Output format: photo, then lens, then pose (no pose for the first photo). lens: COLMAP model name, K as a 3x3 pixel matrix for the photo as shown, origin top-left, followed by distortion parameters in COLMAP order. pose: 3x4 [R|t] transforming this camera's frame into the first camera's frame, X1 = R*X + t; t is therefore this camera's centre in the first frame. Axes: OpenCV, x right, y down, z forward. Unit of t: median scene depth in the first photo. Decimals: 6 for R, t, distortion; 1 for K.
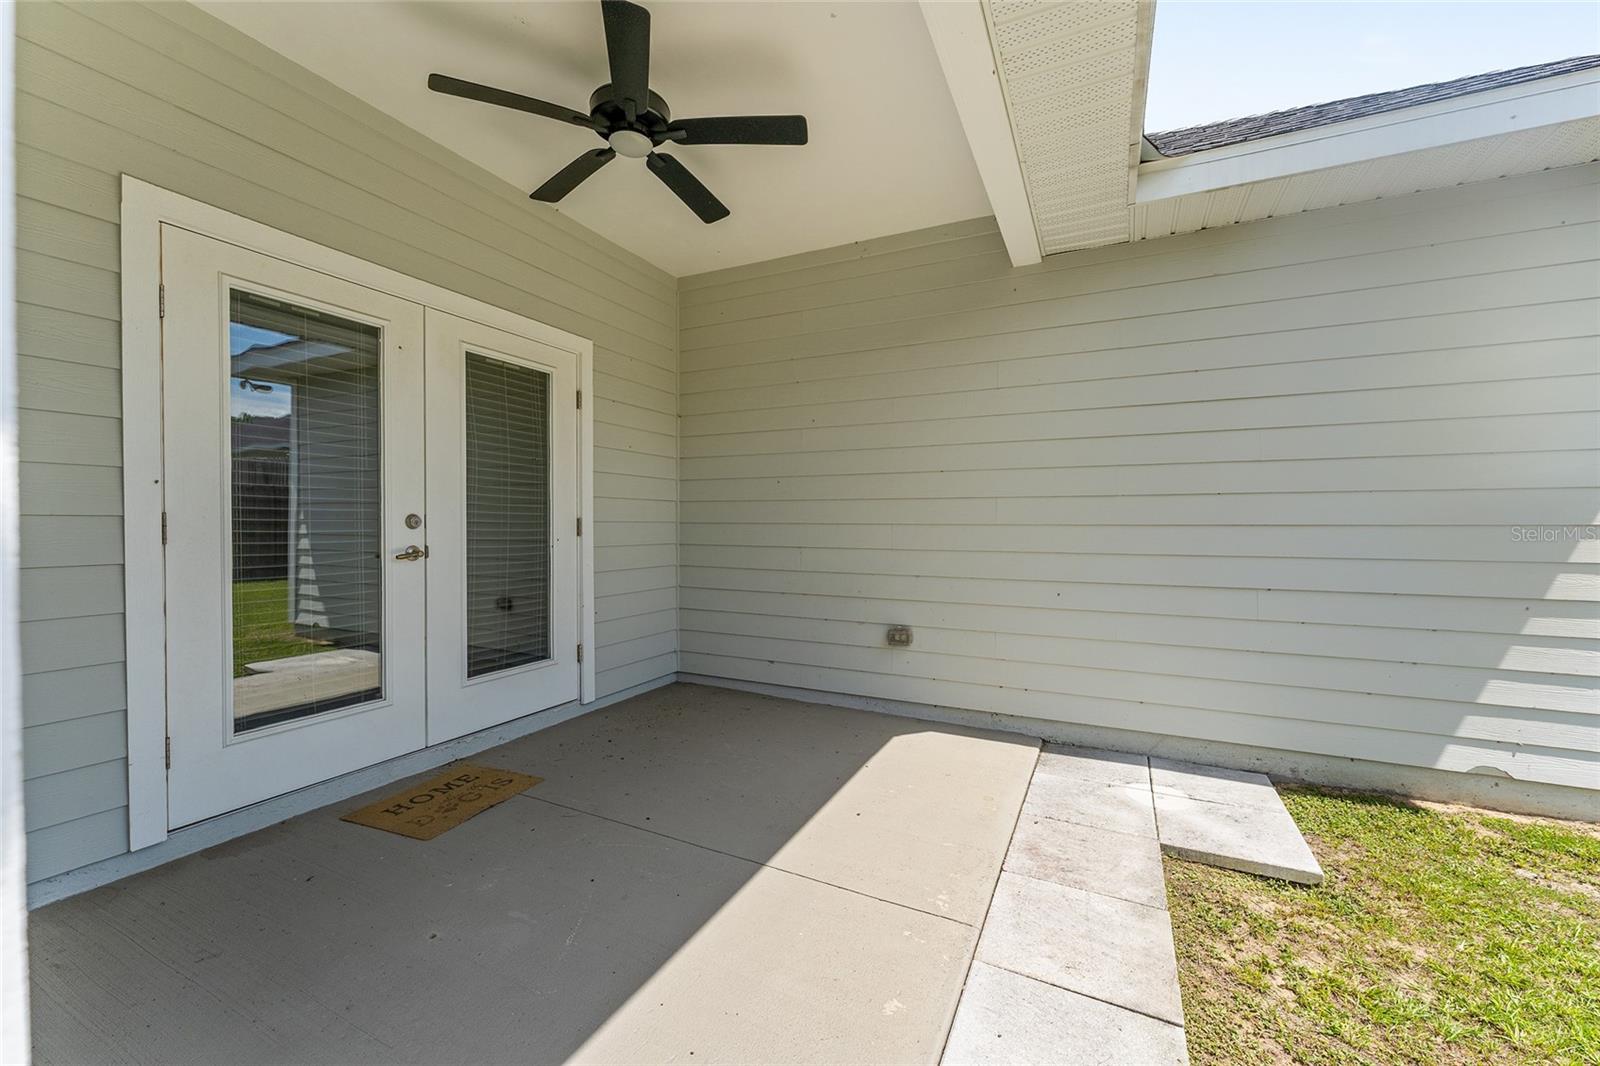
lens RADIAL K [[654.6, 0, 800.0], [0, 654.6, 533.0], [0, 0, 1]] dist [-0.000260, -0.000058]
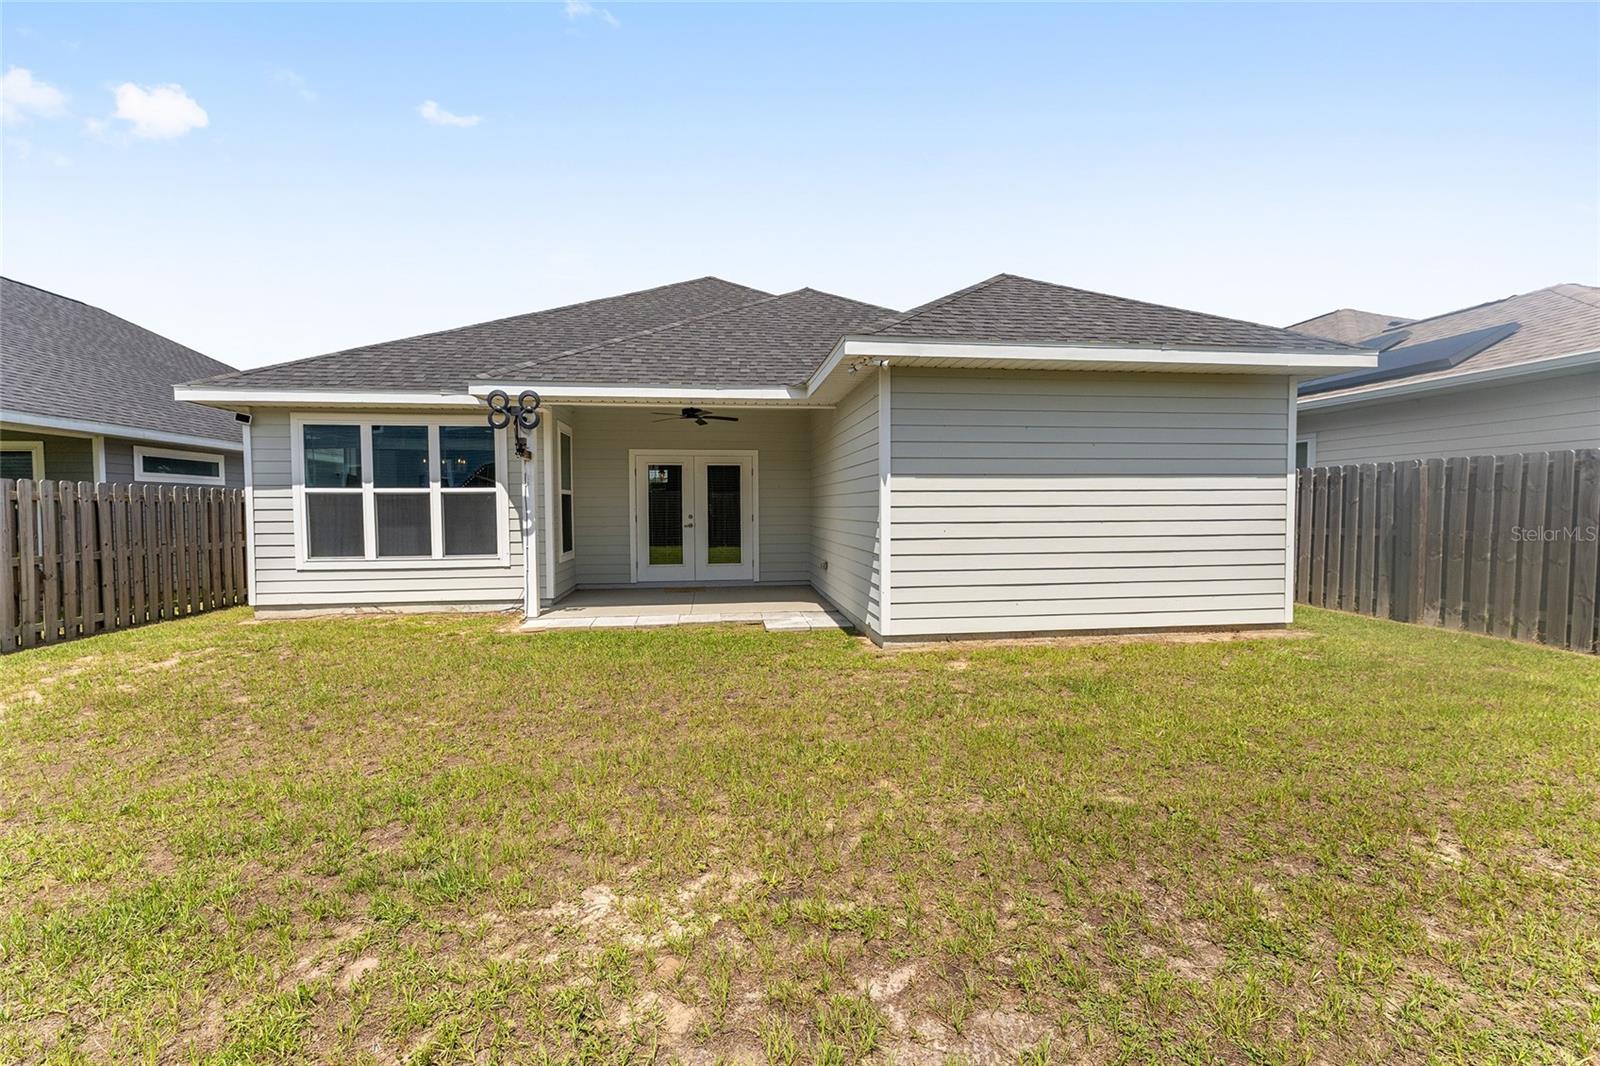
lens RADIAL K [[654.6, 0, 800.0], [0, 654.6, 533.0], [0, 0, 1]] dist [-0.000260, -0.000058]
pose [[0.556424, 0.026958, -0.830461, 2.732972], [-0.006673, 0.999586, 0.027977, -0.032794], [0.830872, -0.010025, 0.556374, -0.505930]]
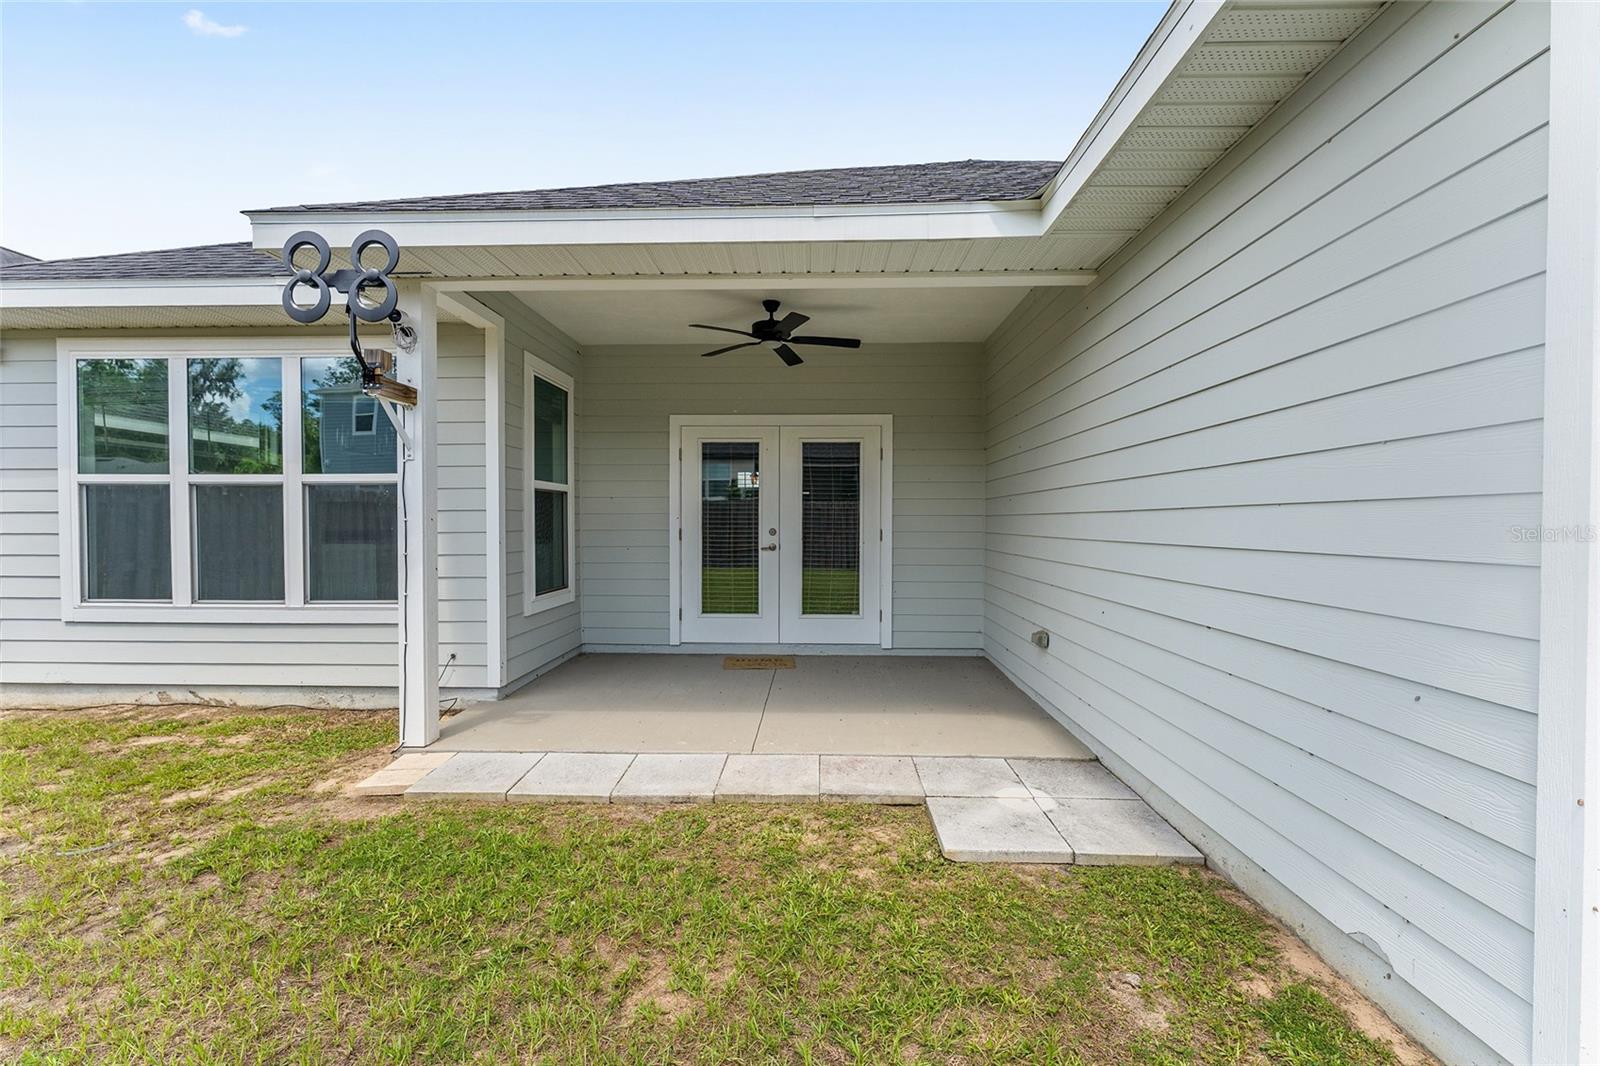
lens RADIAL K [[661.0, 0, 794.9], [0, 661.0, 533.5], [0, 0, 1]] dist [0.000822, 0.000021]
pose [[0.406244, 0.013473, -0.913665, 1.340291], [-0.014770, 0.999857, 0.008177, -0.030661], [0.913645, 0.010173, 0.406386, 0.214937]]
